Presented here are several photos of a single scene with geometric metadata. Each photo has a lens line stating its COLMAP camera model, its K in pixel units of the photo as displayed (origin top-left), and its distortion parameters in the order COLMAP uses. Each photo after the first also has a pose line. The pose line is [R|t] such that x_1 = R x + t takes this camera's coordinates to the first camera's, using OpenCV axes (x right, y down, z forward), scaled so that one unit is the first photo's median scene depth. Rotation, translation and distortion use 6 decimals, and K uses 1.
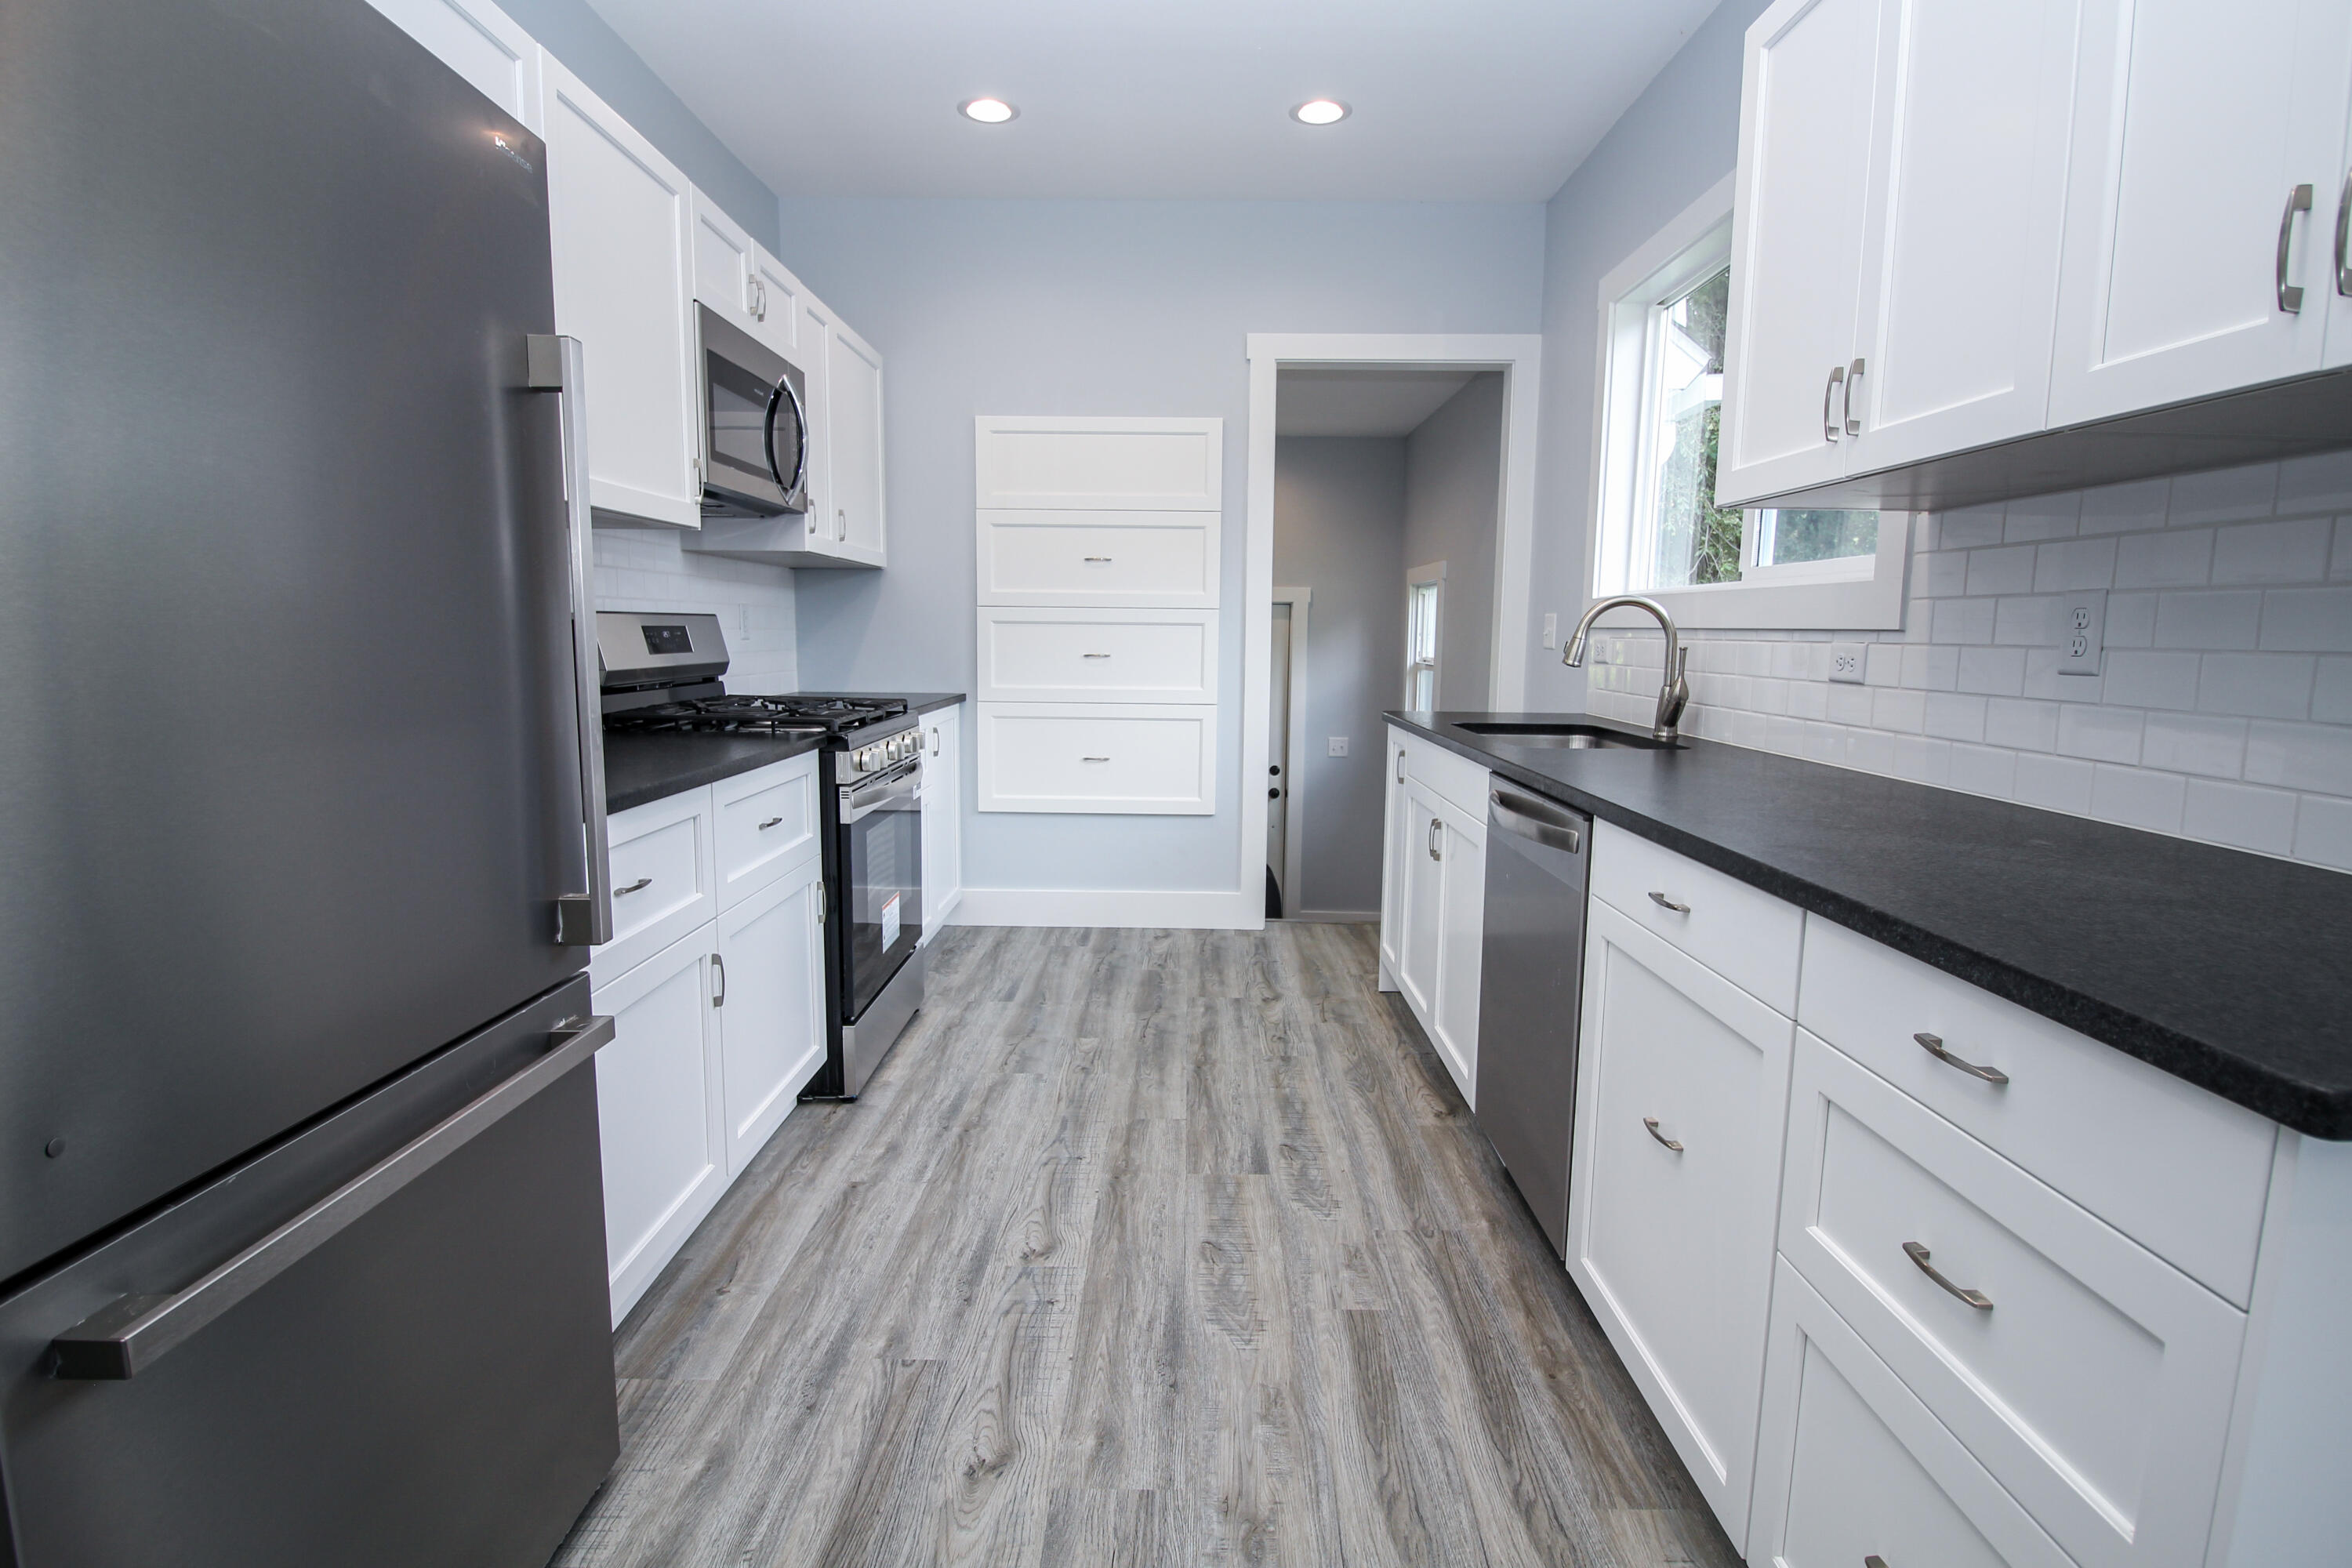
lens RADIAL K [[1136.3, 0, 1126.1], [0, 1136.3, 773.7], [0, 0, 1]] dist [0.022908, 0.000236]
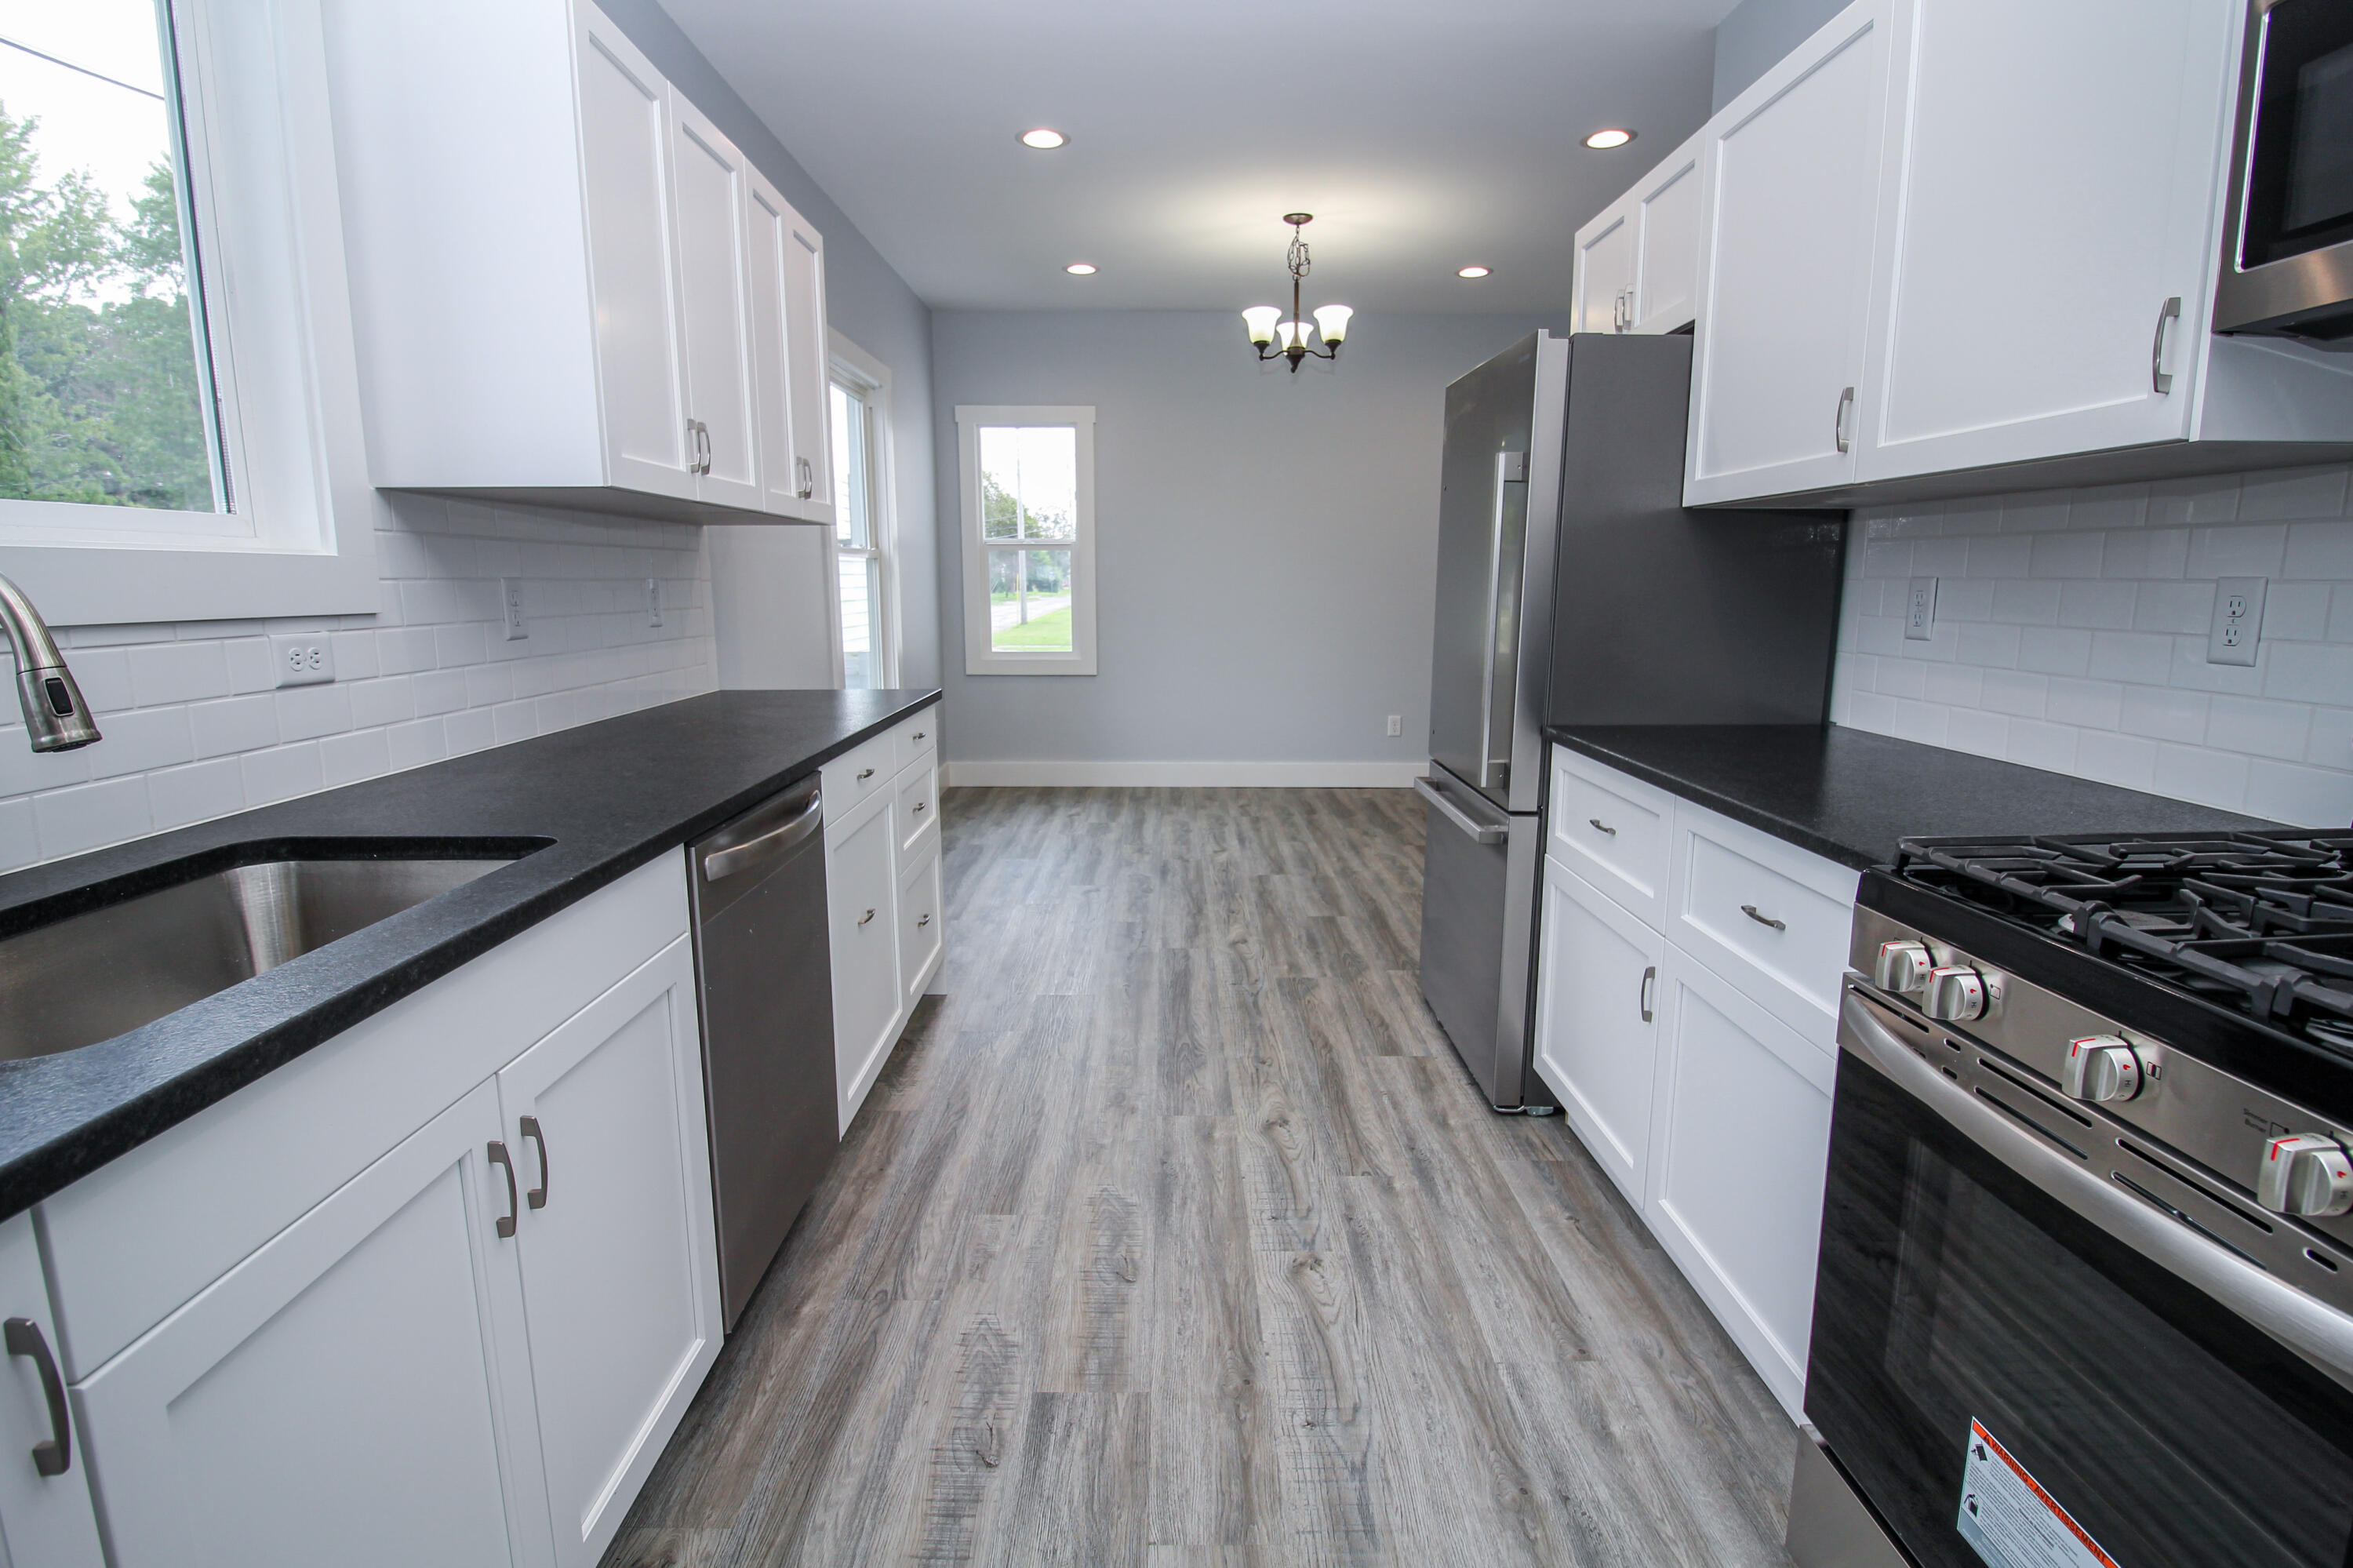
lens RADIAL K [[1136.8, 0, 1126.6], [0, 1136.8, 773.7], [0, 0, 1]] dist [0.022908, 0.000236]
pose [[-0.999733, -0.007706, -0.021774, 0.097960], [-0.013790, 0.955390, 0.295027, -0.258667], [0.018529, 0.295248, -0.955241, 1.774218]]
